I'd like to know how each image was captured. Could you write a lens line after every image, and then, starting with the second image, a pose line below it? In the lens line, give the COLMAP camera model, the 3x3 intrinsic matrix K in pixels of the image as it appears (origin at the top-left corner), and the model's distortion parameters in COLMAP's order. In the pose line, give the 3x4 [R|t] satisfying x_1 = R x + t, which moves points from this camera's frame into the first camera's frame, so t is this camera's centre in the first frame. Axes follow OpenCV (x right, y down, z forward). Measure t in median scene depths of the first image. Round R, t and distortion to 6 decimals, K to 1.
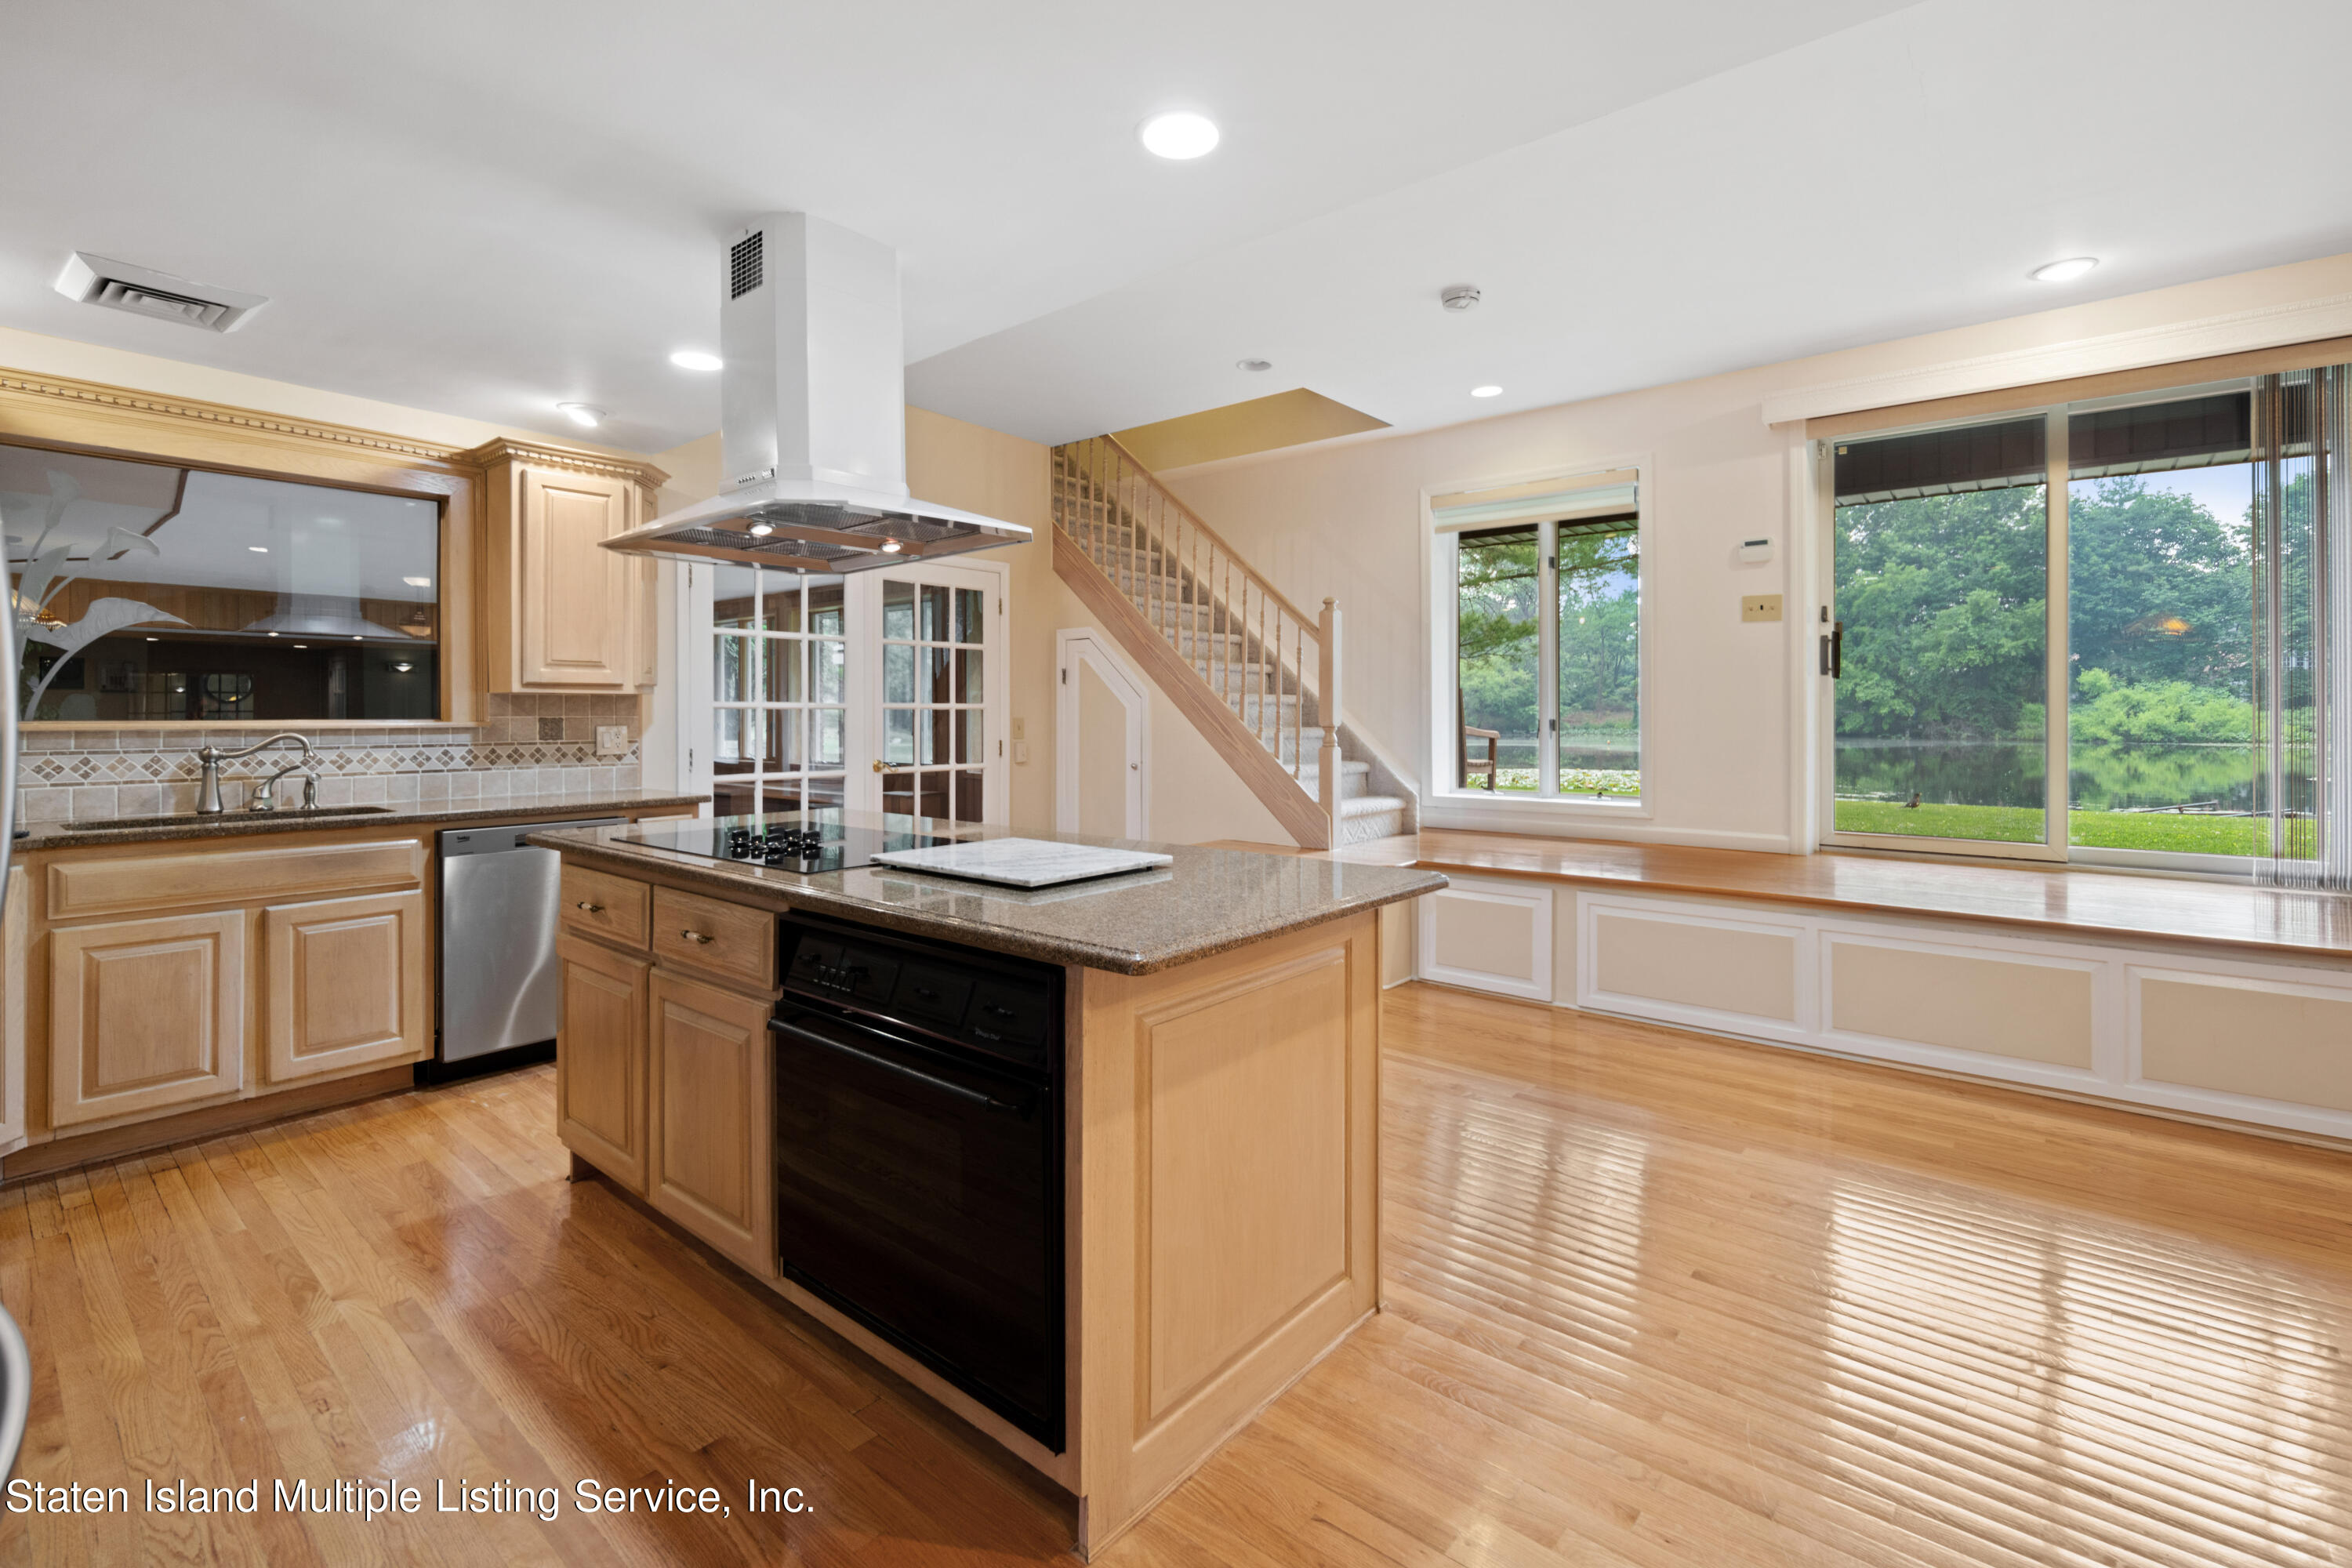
lens RADIAL K [[1032.9, 0, 1154.6], [0, 1032.9, 709.7], [0, 0, 1]] dist [-0.005055, -0.000914]
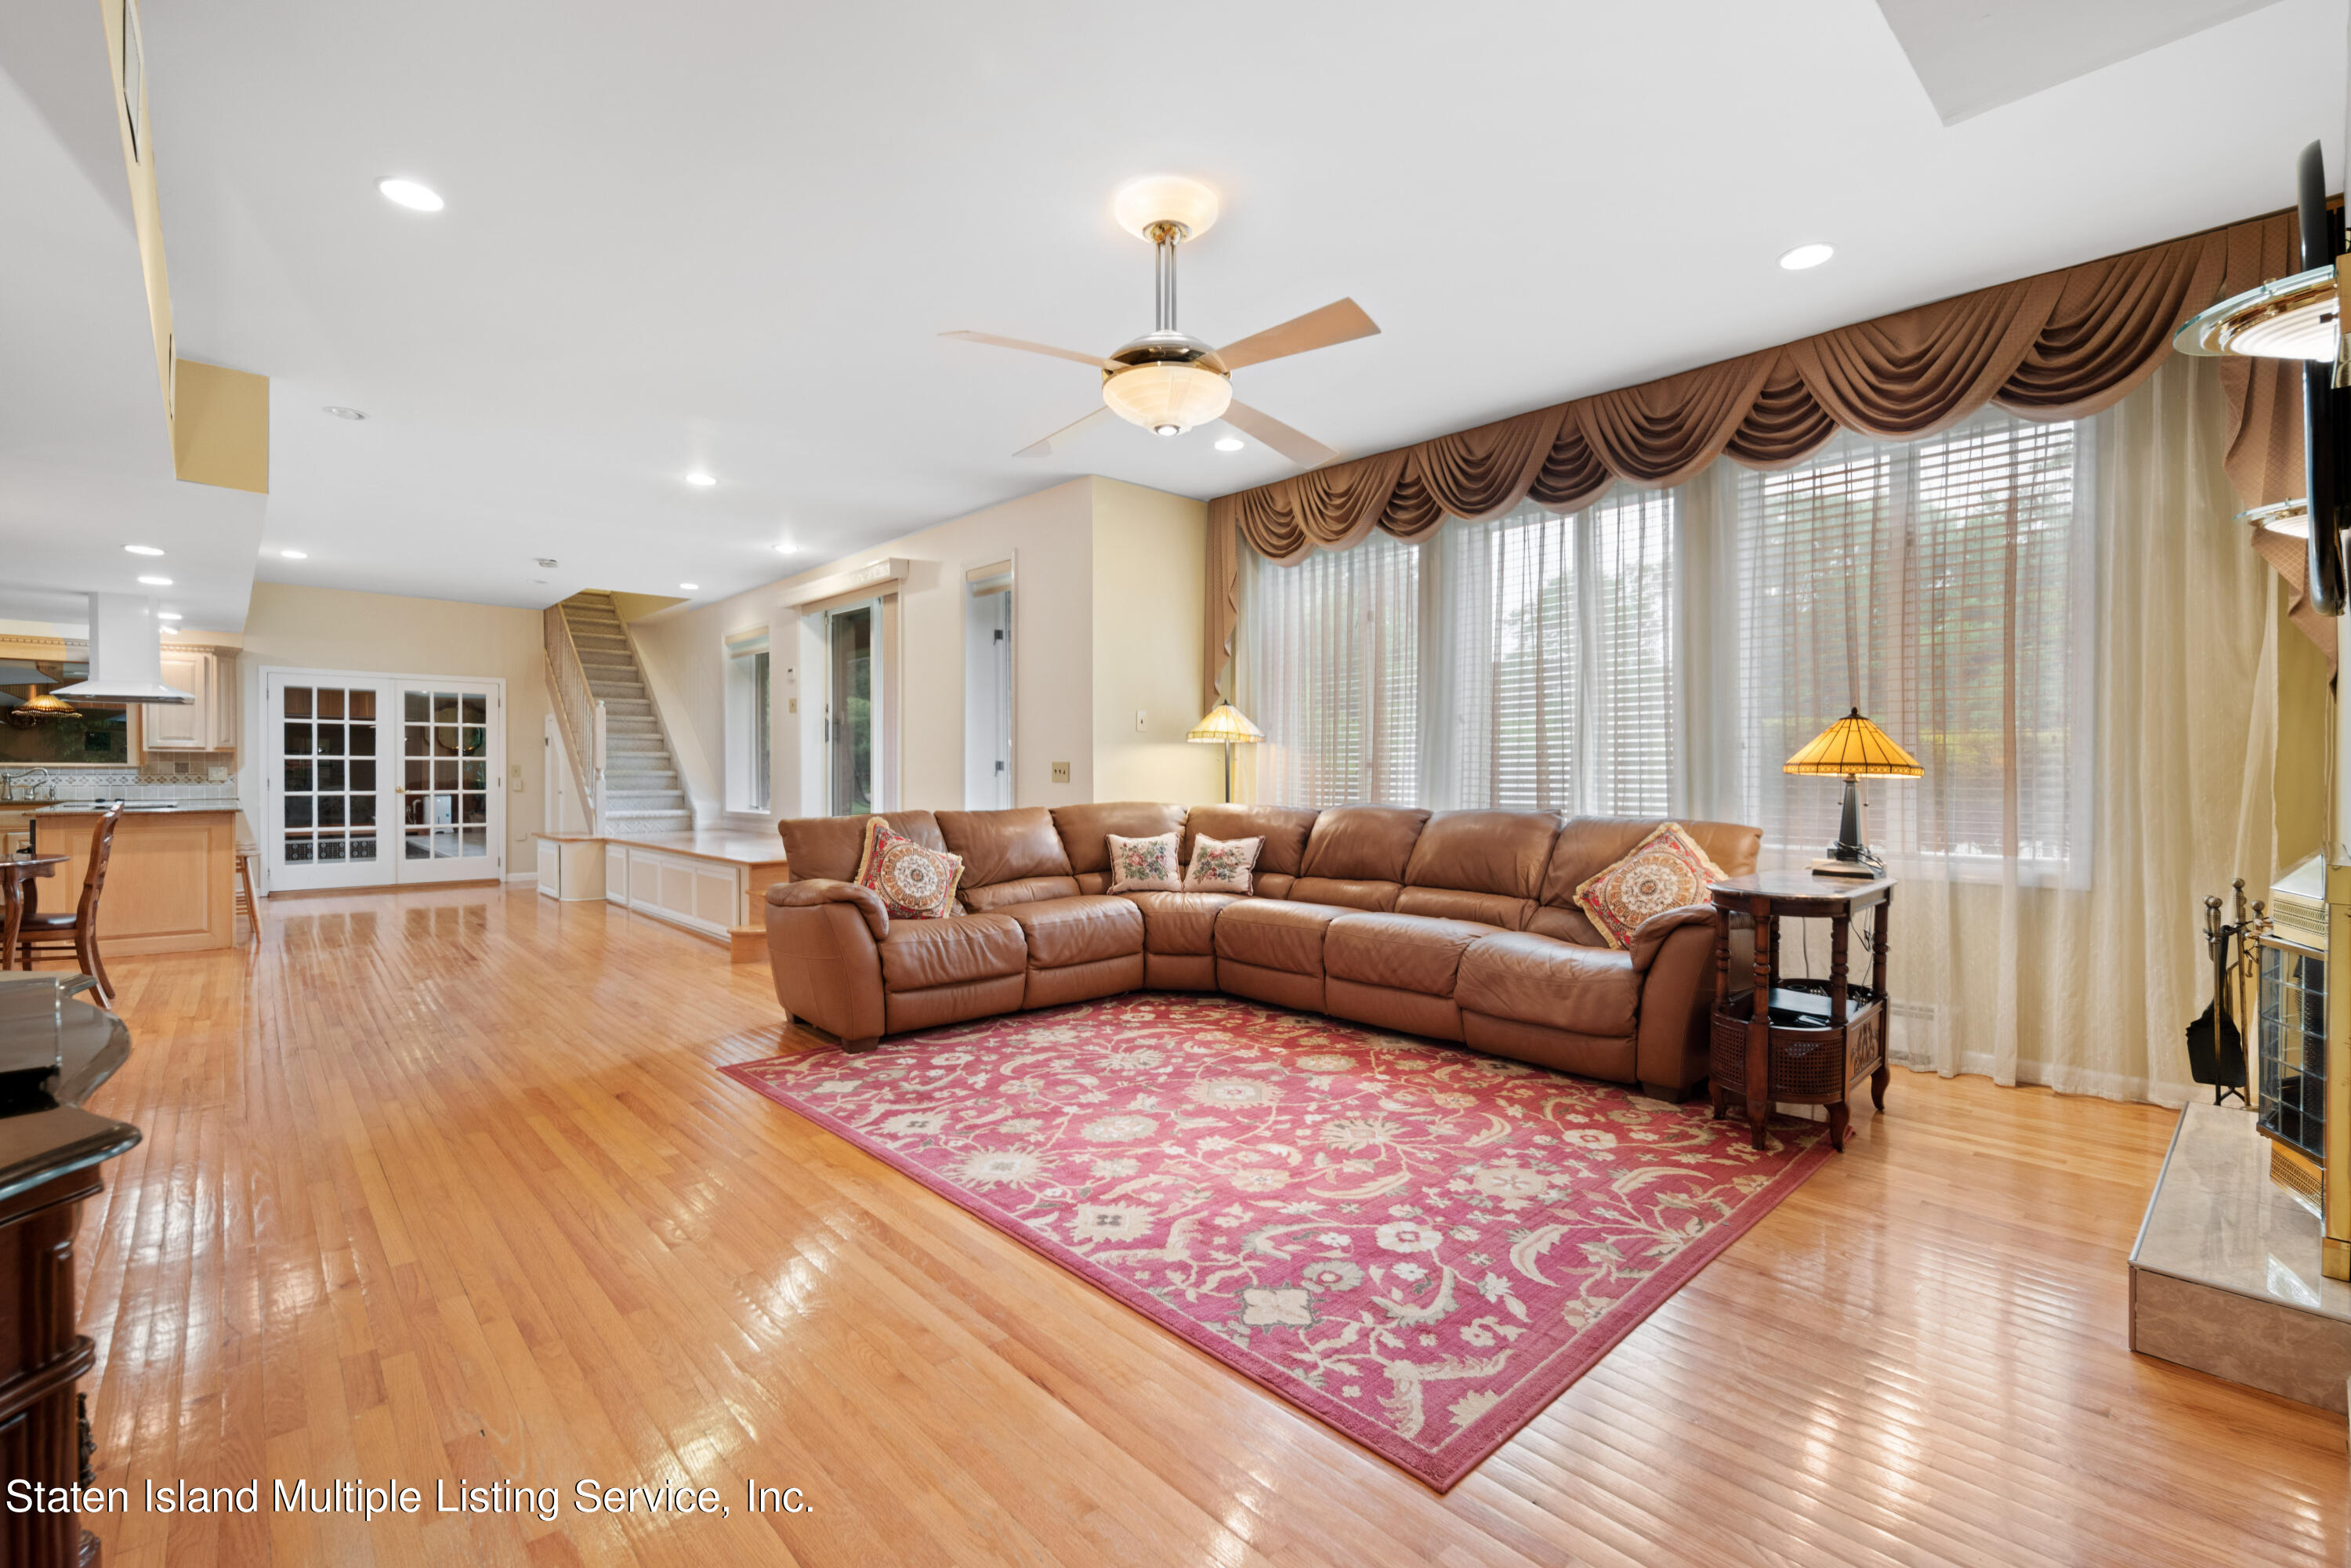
lens RADIAL K [[1032.4, 0, 1171.7], [0, 1032.4, 774.8], [0, 0, 1]] dist [-0.005055, -0.000914]
pose [[0.991875, 0.004373, -0.127138, 1.932094], [-0.003403, 0.999963, 0.007841, 0.010287], [0.127167, -0.007344, 0.991854, -0.969234]]
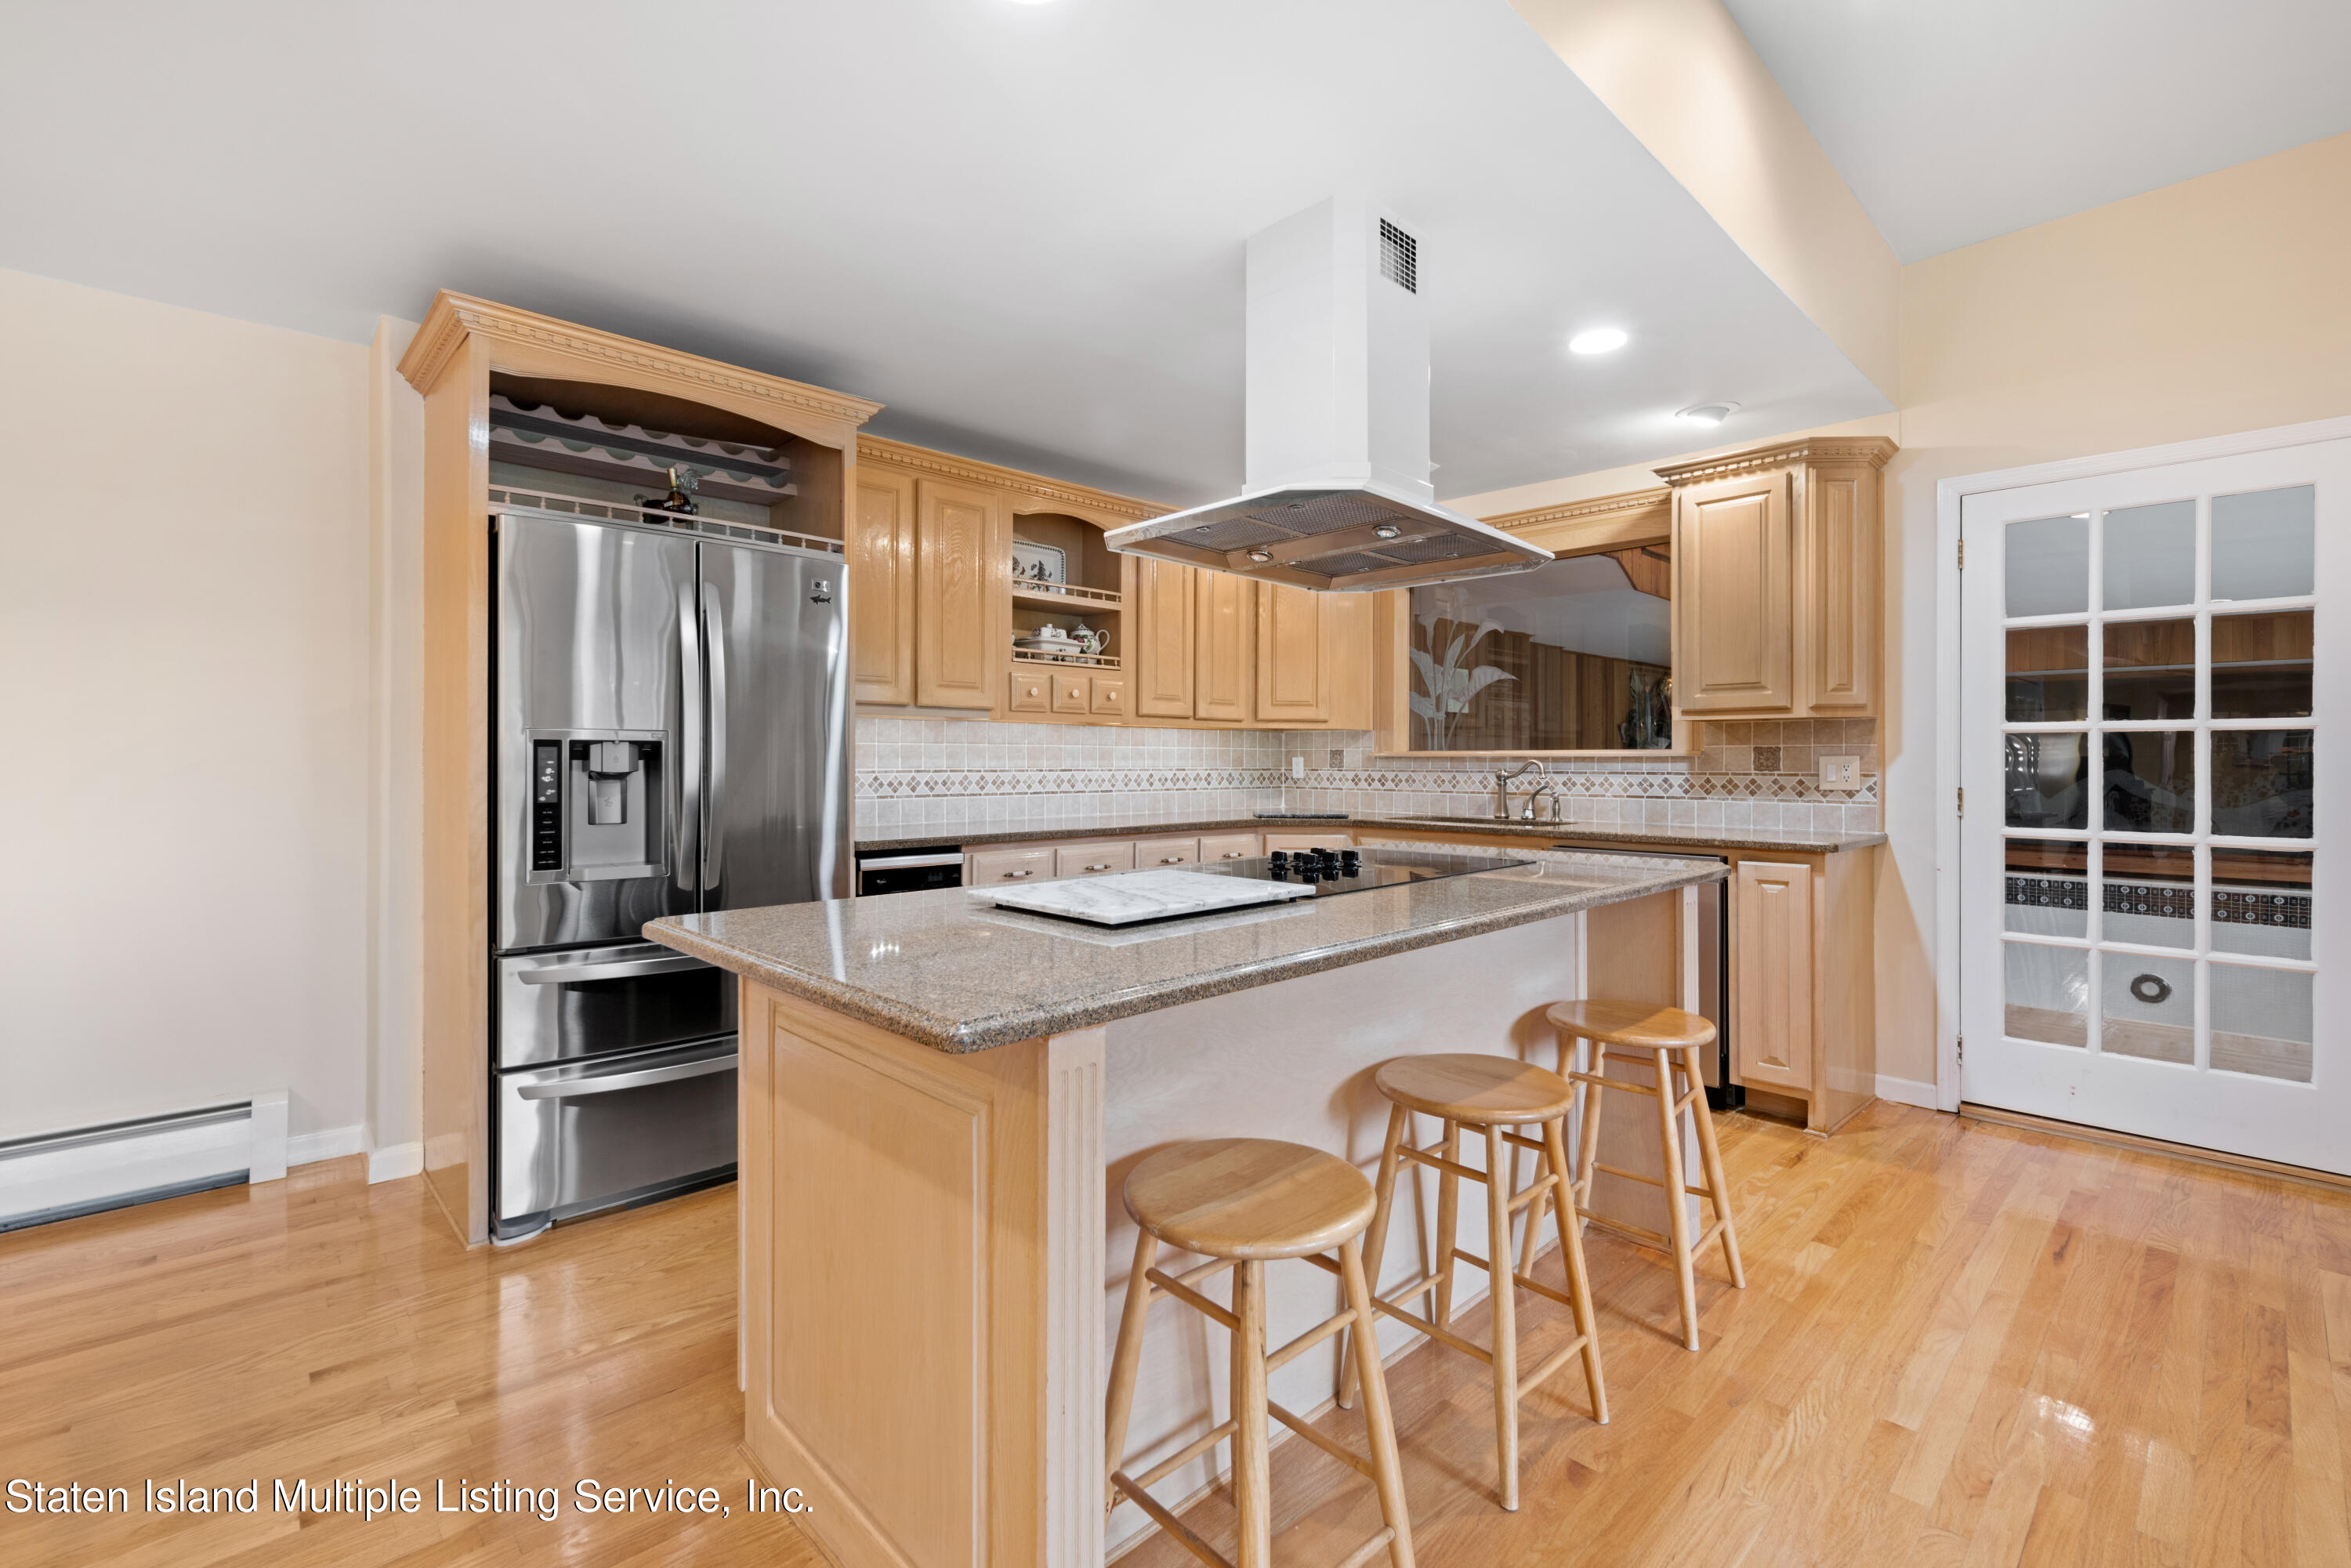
lens RADIAL K [[1032.4, 0, 1173.6], [0, 1032.4, 762.7], [0, 0, 1]] dist [-0.005055, -0.000914]
pose [[-0.107885, 0.006999, -0.994139, 0.420107], [0.007614, 0.999952, 0.006213, 0.013742], [0.994134, -0.006899, -0.107933, 0.629477]]
